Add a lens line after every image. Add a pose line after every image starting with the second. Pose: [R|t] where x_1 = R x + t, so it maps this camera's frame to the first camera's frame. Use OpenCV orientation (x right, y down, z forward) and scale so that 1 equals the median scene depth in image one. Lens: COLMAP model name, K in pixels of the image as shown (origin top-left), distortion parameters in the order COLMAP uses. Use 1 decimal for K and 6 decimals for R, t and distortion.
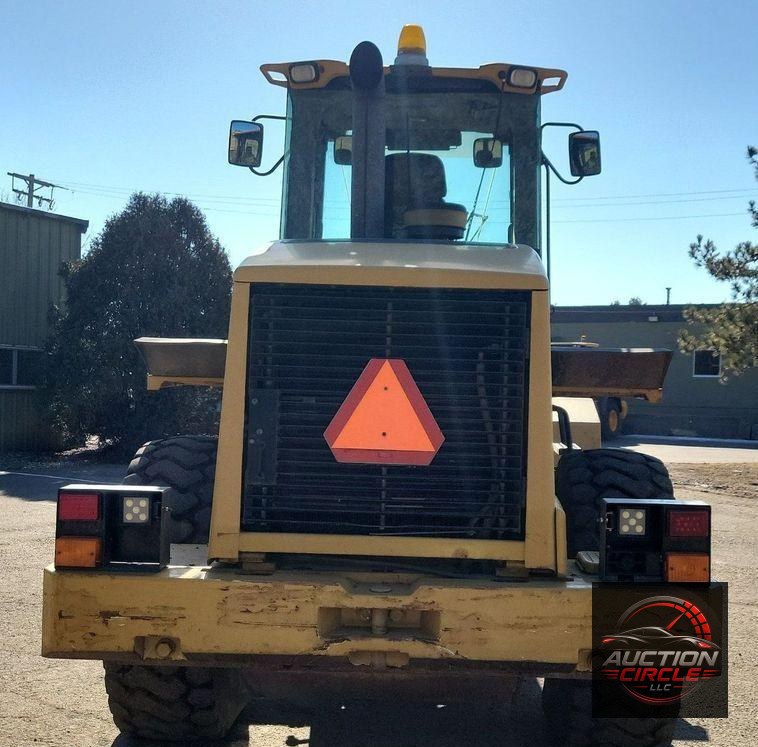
lens RADIAL K [[1142.9, 0, 425.3], [0, 1142.9, 400.3], [0, 0, 1]] dist [0.044037, 0.081052]
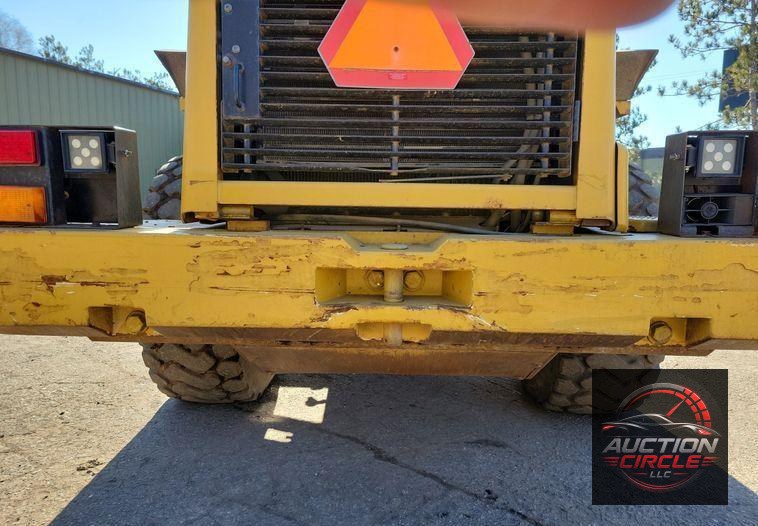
lens RADIAL K [[575.5, 0, 385.6], [0, 575.5, 281.1], [0, 0, 1]] dist [0.067509, -0.056759]
pose [[0.999827, -0.009639, -0.015928, -0.039044], [0.011493, 0.992621, 0.120711, 0.140885], [0.014647, -0.120873, 0.992560, 0.600927]]
